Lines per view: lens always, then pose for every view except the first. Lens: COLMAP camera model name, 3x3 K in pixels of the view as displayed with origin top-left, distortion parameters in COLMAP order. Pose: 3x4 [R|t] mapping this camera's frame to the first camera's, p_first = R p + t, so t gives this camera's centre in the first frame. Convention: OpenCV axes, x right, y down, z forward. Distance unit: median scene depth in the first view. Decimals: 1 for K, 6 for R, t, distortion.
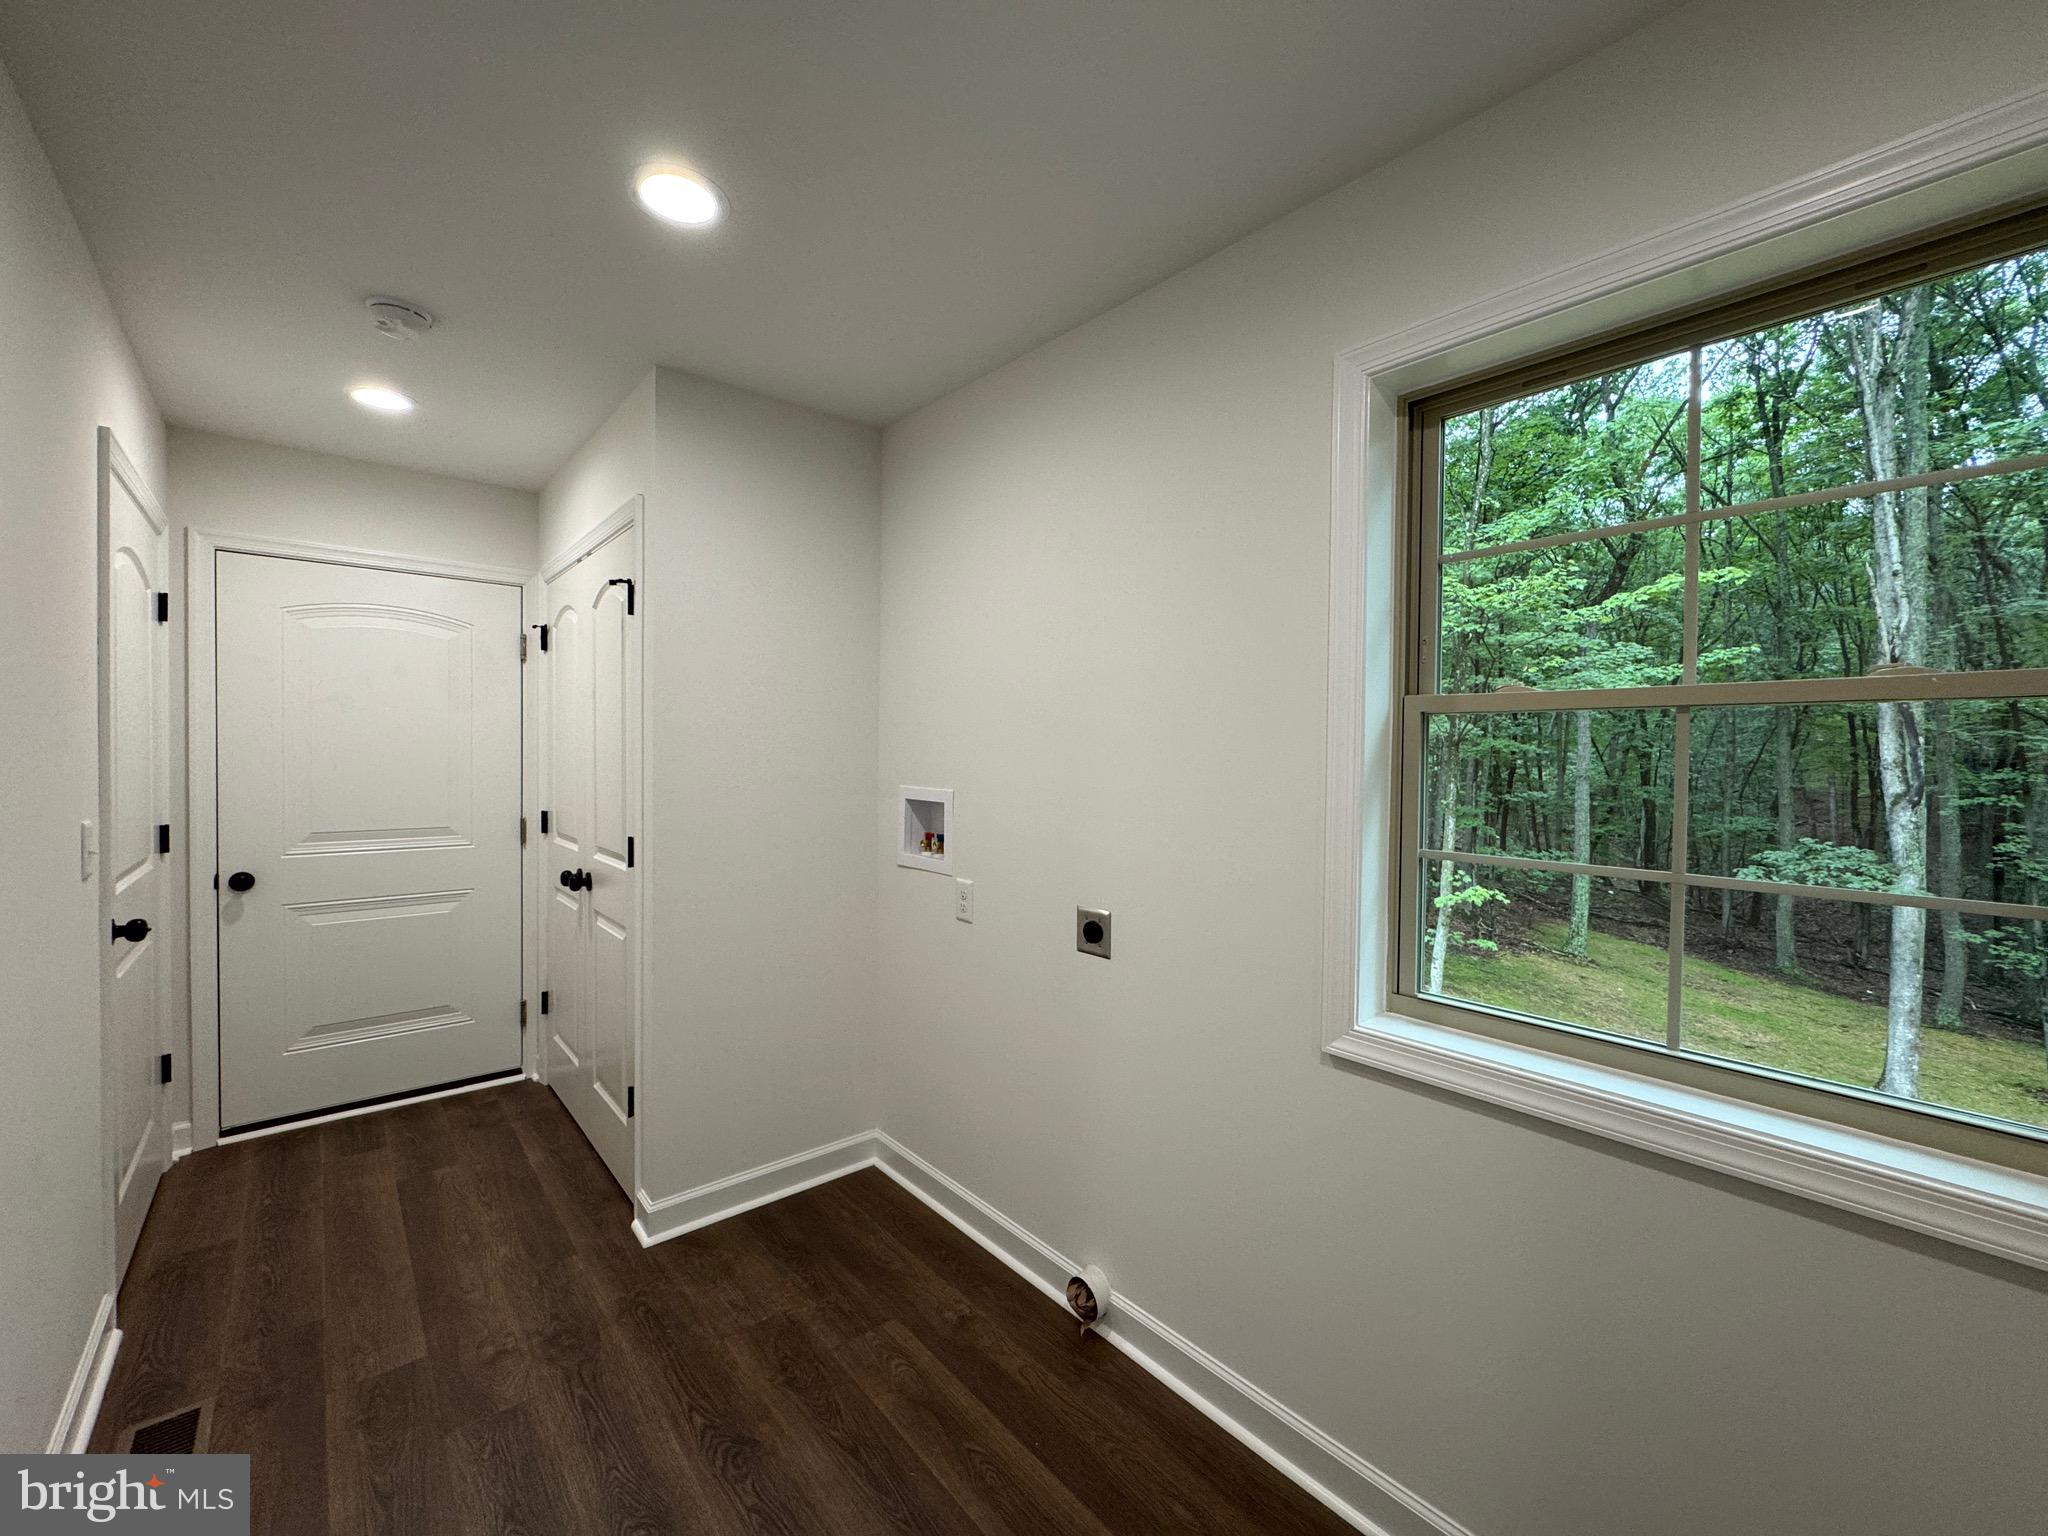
lens RADIAL K [[817.1, 0, 1022.1], [0, 817.1, 763.3], [0, 0, 1]] dist [-0.002175, -0.000443]
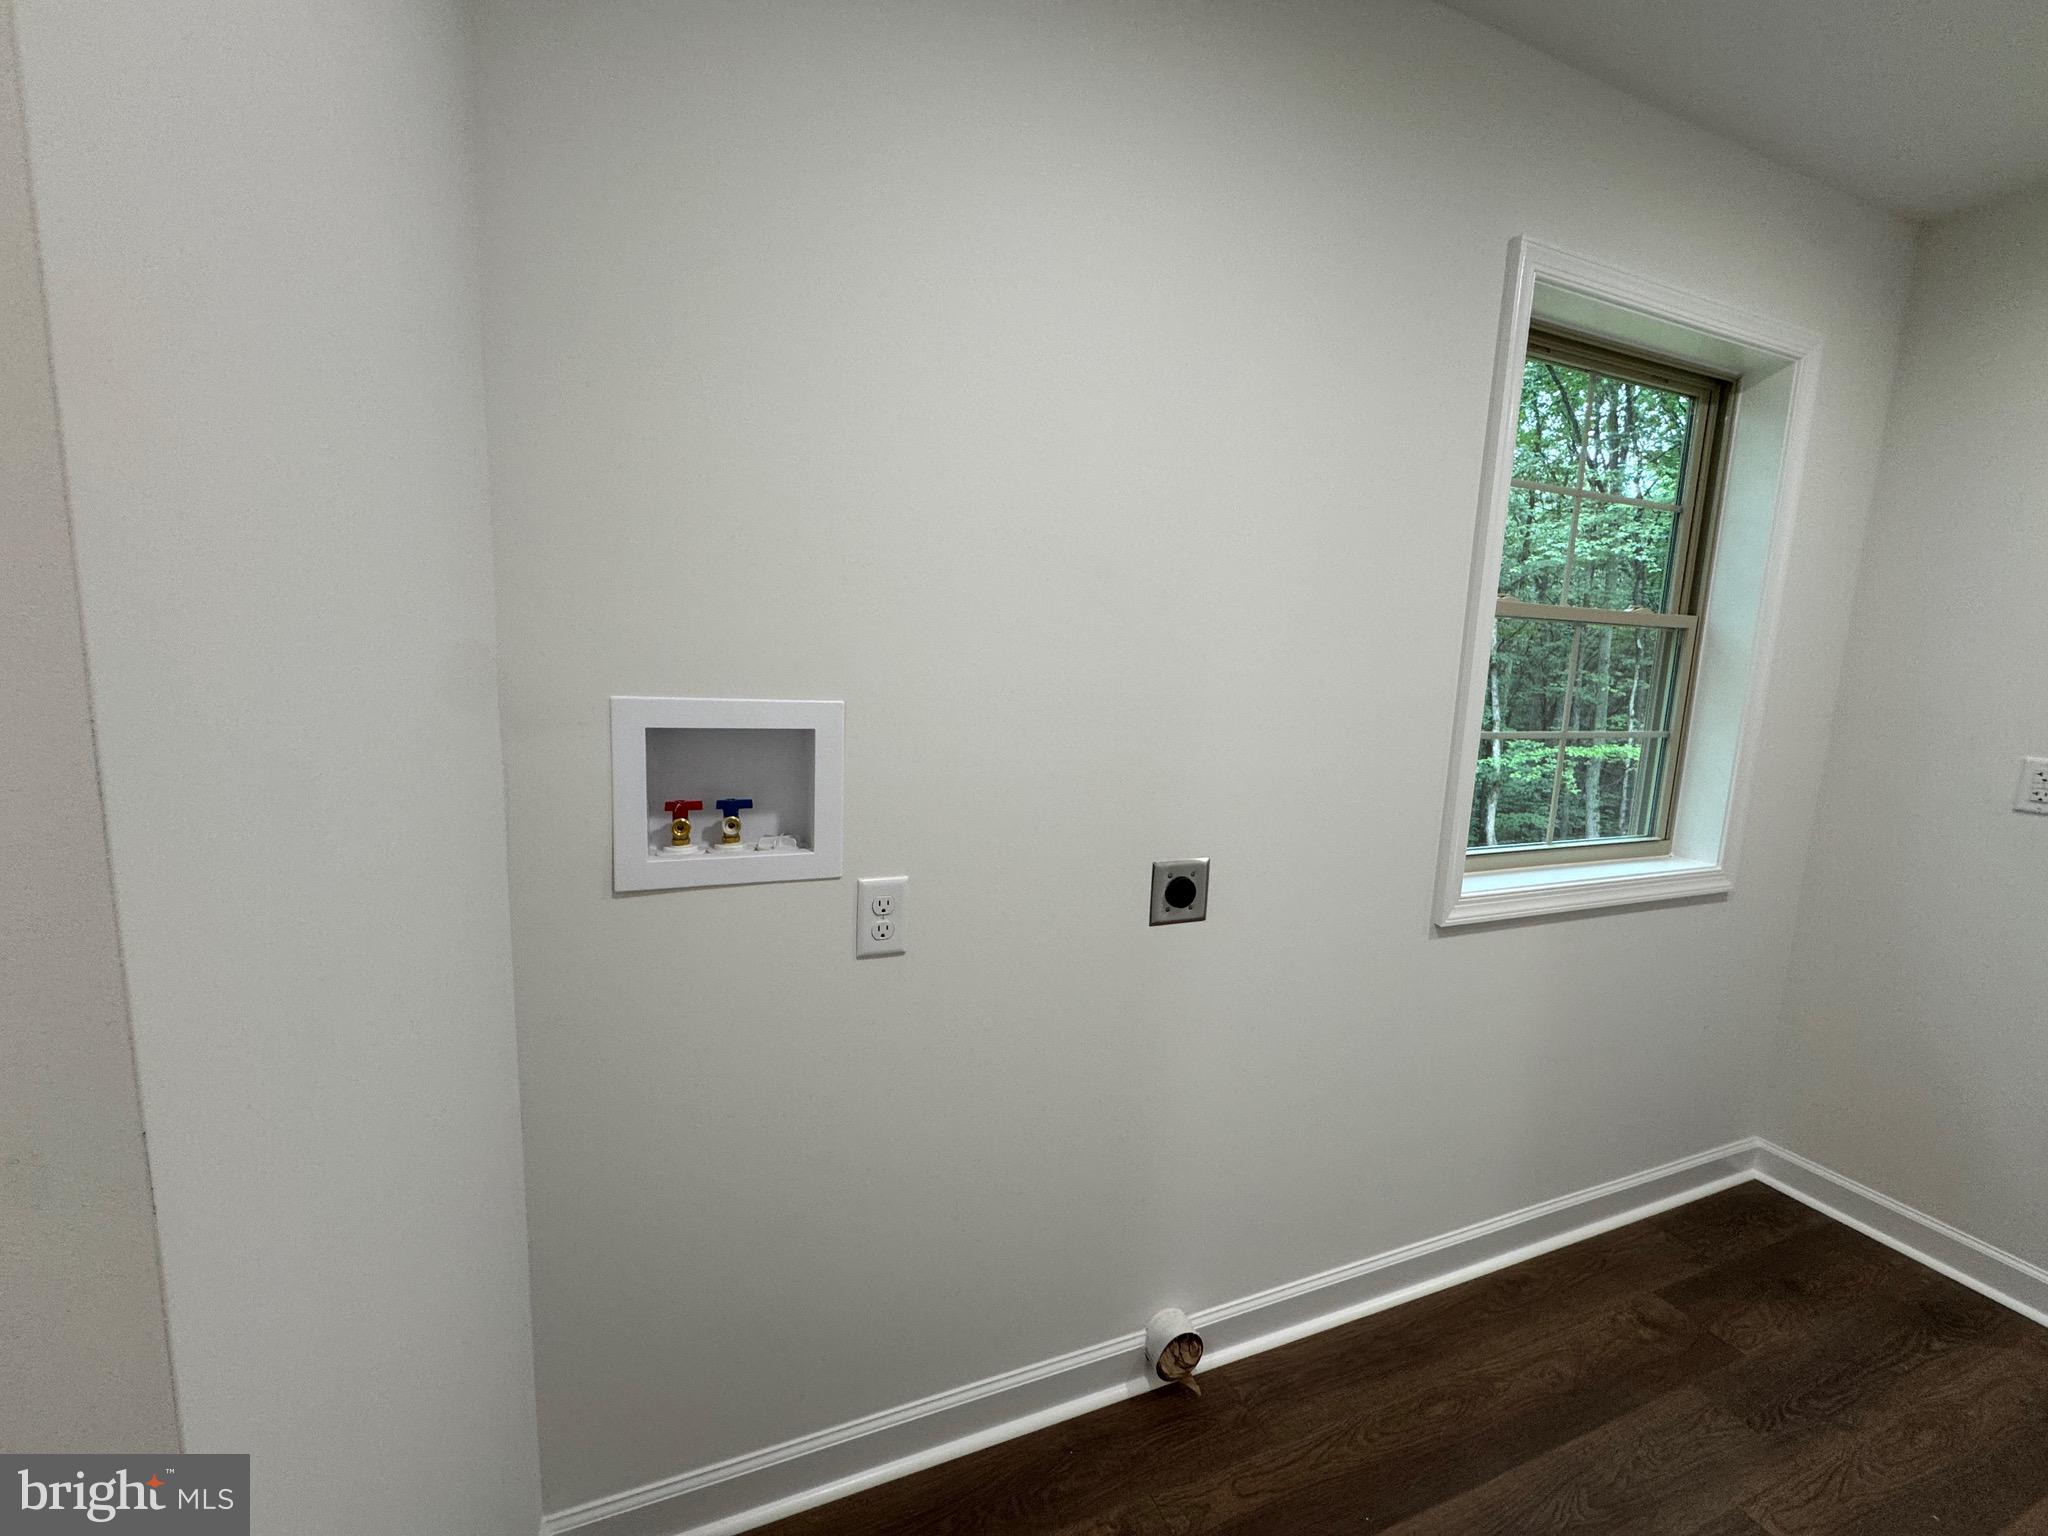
lens RADIAL K [[817.1, 0, 1022.1], [0, 817.1, 763.3], [0, 0, 1]] dist [-0.002175, -0.000443]
pose [[0.320366, -0.123271, 0.939239, -0.604418], [-0.023778, 0.990138, 0.138062, 0.001062], [-0.946995, -0.066563, 0.314276, 0.905365]]
